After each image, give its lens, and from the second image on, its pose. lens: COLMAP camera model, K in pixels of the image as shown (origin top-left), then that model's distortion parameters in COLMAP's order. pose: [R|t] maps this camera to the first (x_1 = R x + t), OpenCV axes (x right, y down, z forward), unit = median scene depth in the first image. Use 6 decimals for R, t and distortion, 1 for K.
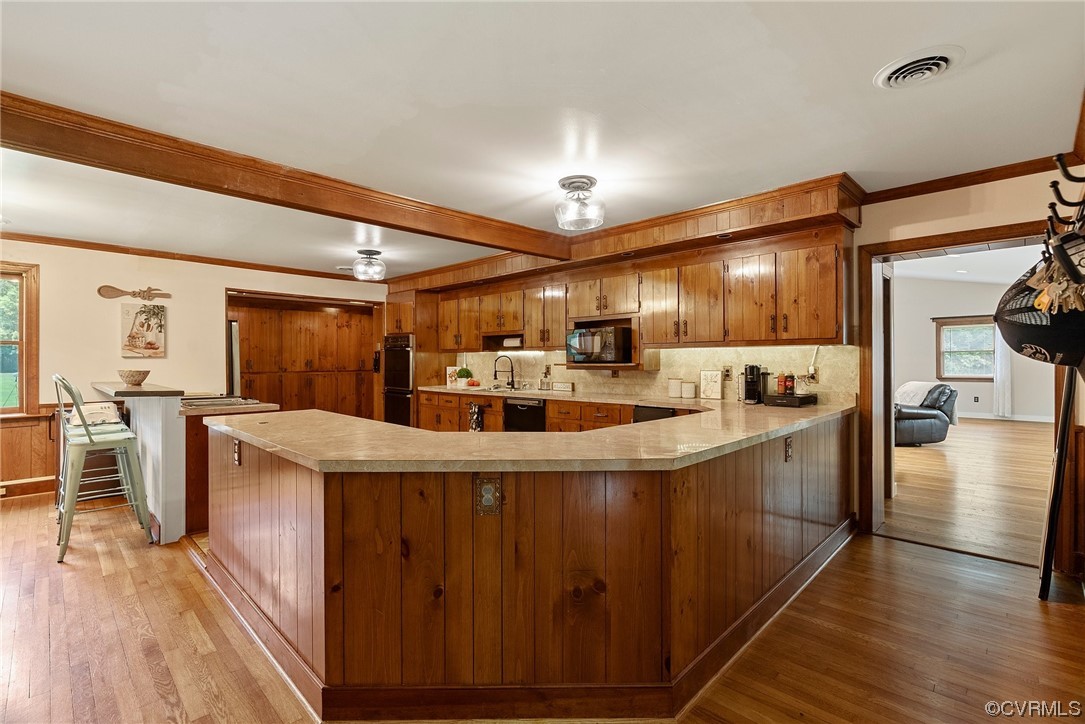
lens RADIAL K [[492.1, 0, 543.8], [0, 492.1, 358.8], [0, 0, 1]] dist [-0.009970, 0.003899]
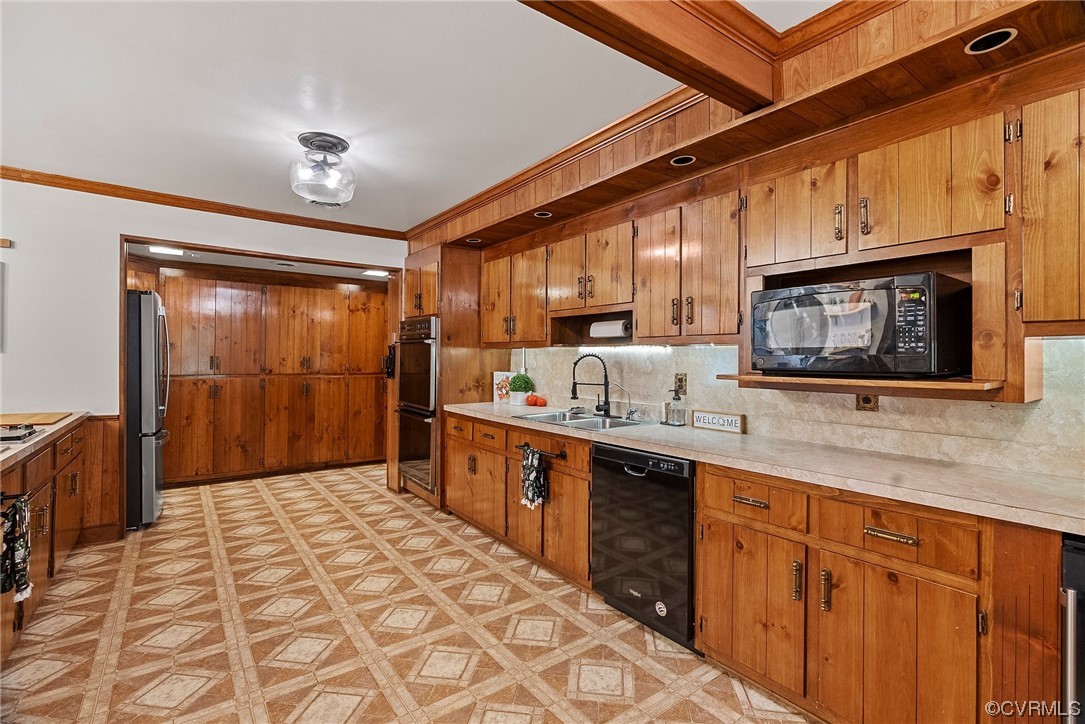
lens RADIAL K [[492.1, 0, 542.6], [0, 492.1, 353.8], [0, 0, 1]] dist [-0.009970, 0.003899]
pose [[0.987252, 0.011152, -0.158776, -0.060869], [-0.012429, 0.999898, -0.007051, -0.003214], [0.158681, 0.008934, 0.987289, 0.595060]]
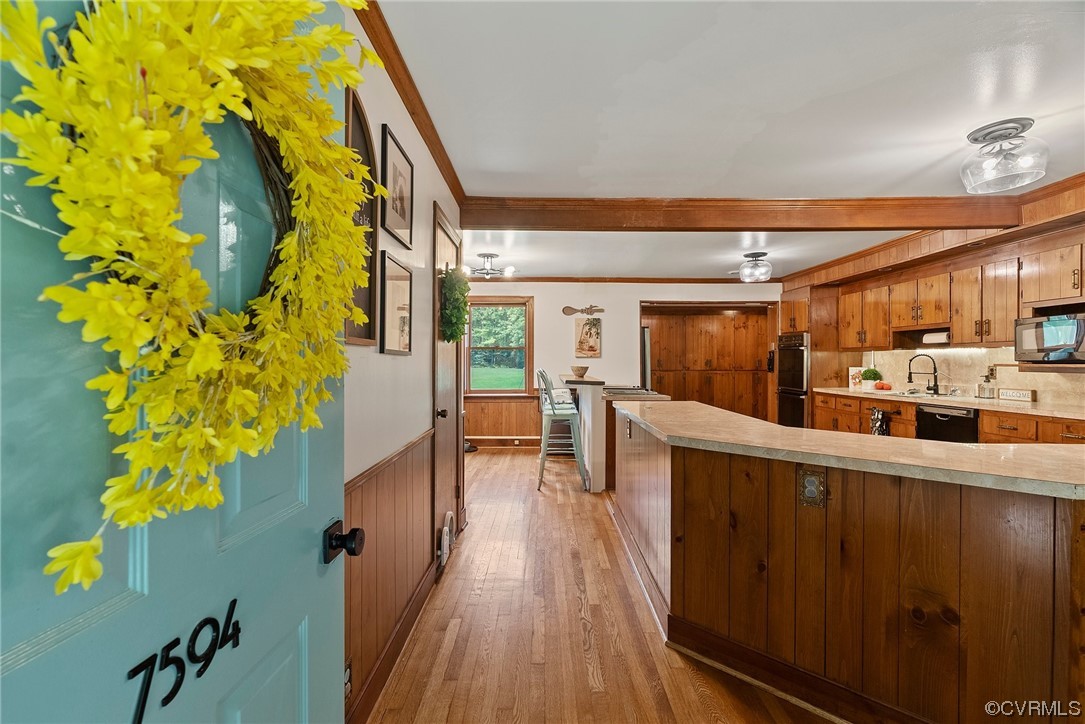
lens RADIAL K [[492.1, 0, 544.8], [0, 492.1, 363.5], [0, 0, 1]] dist [-0.009970, 0.003899]
pose [[0.698580, 0.006273, -0.715504, 0.081843], [-0.000923, 0.999969, 0.007866, 0.003917], [0.715531, -0.004835, 0.698564, -0.040887]]
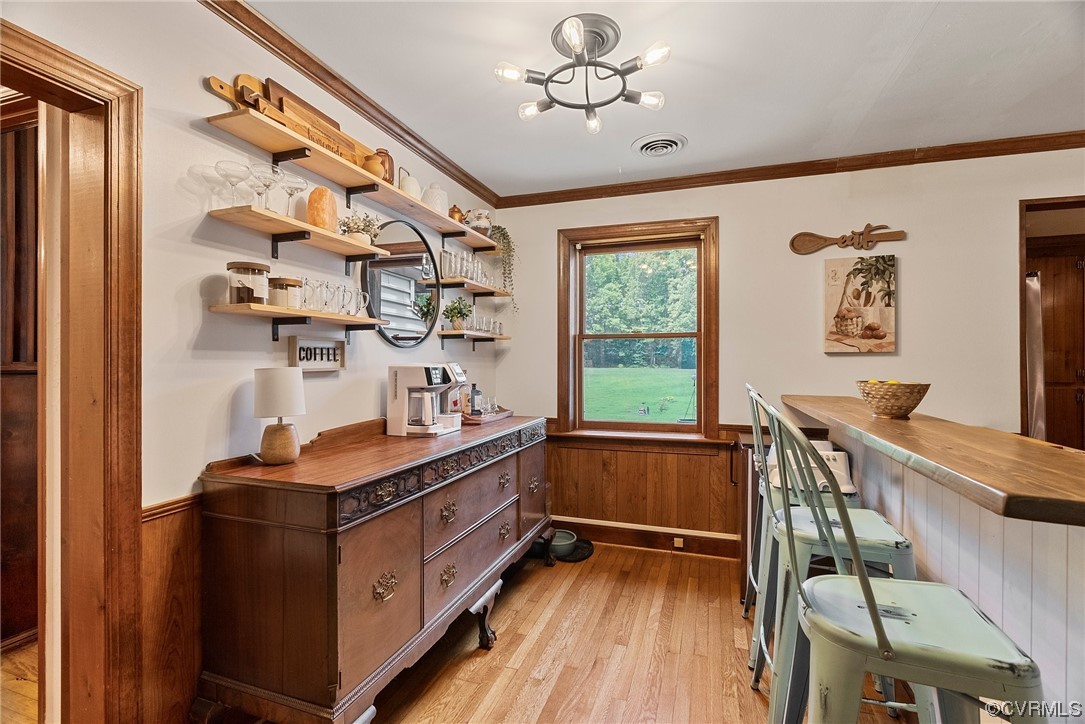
lens RADIAL K [[492.1, 0, 544.5], [0, 492.1, 360.8], [0, 0, 1]] dist [-0.009970, 0.003899]
pose [[0.435339, 0.002659, -0.900263, -0.509287], [0.000949, 0.999994, 0.003413, 0.003168], [0.900266, -0.002340, 0.435333, 0.473050]]
